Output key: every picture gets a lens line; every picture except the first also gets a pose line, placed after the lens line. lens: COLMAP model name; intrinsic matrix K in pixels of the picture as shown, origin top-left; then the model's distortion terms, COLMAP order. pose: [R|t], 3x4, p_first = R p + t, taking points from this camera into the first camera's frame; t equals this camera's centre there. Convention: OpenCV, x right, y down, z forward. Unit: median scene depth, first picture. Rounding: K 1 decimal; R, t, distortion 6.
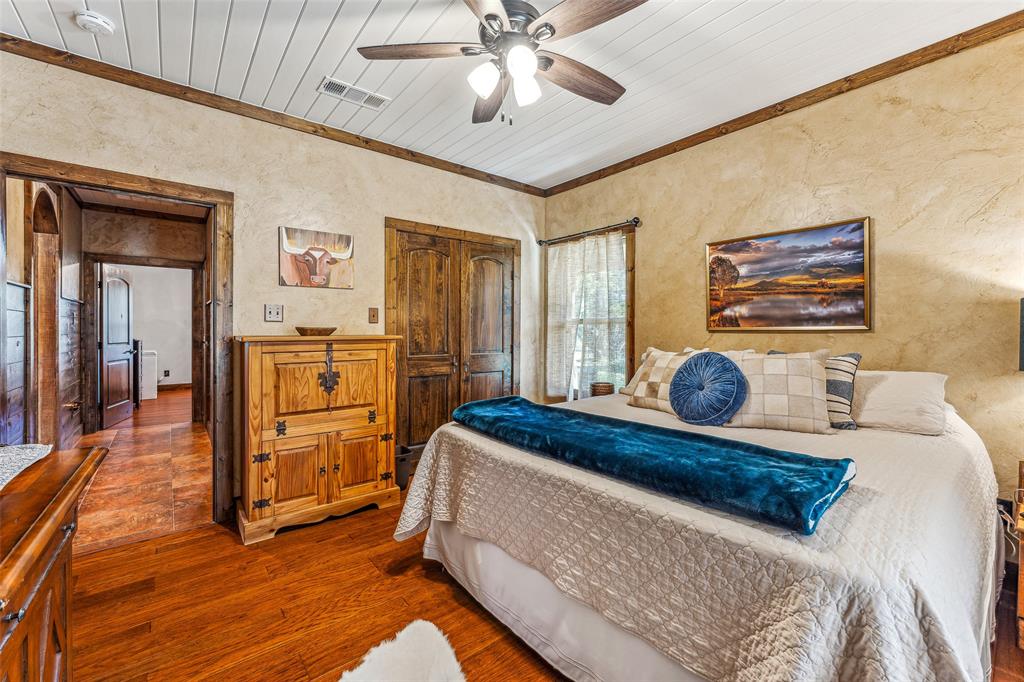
lens RADIAL K [[417.6, 0, 513.1], [0, 417.6, 334.7], [0, 0, 1]] dist [0.005826, -0.001790]
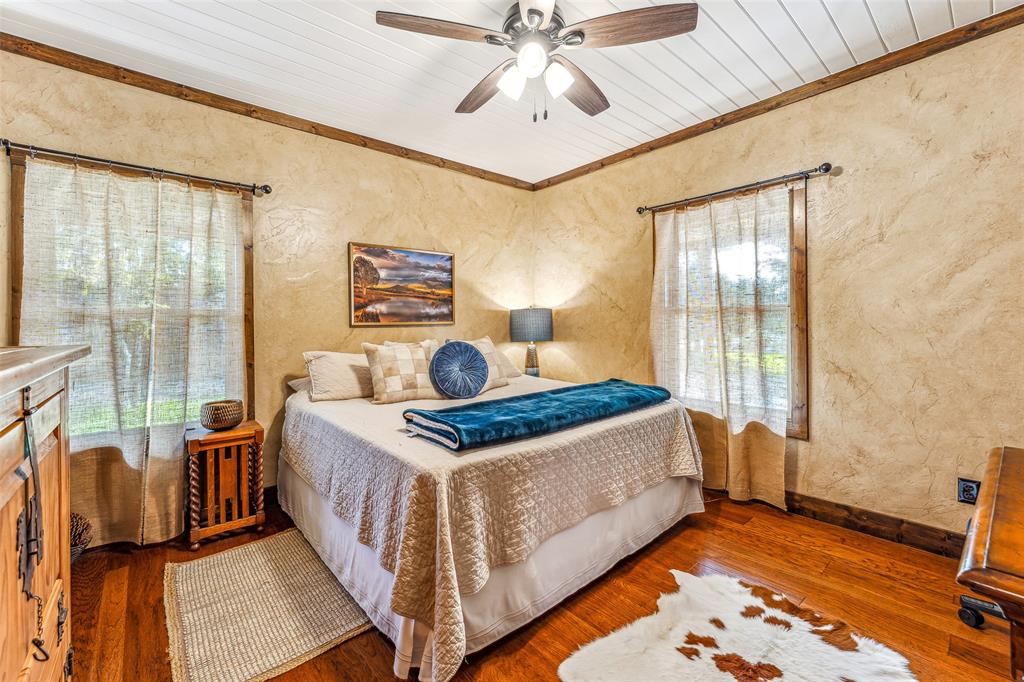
lens RADIAL K [[417.6, 0, 510.2], [0, 417.6, 332.2], [0, 0, 1]] dist [0.005826, -0.001790]
pose [[-0.010356, -0.020954, 0.999727, -0.676169], [0.022461, 0.999523, 0.021183, -0.008228], [-0.999694, 0.022675, -0.009880, 0.715773]]
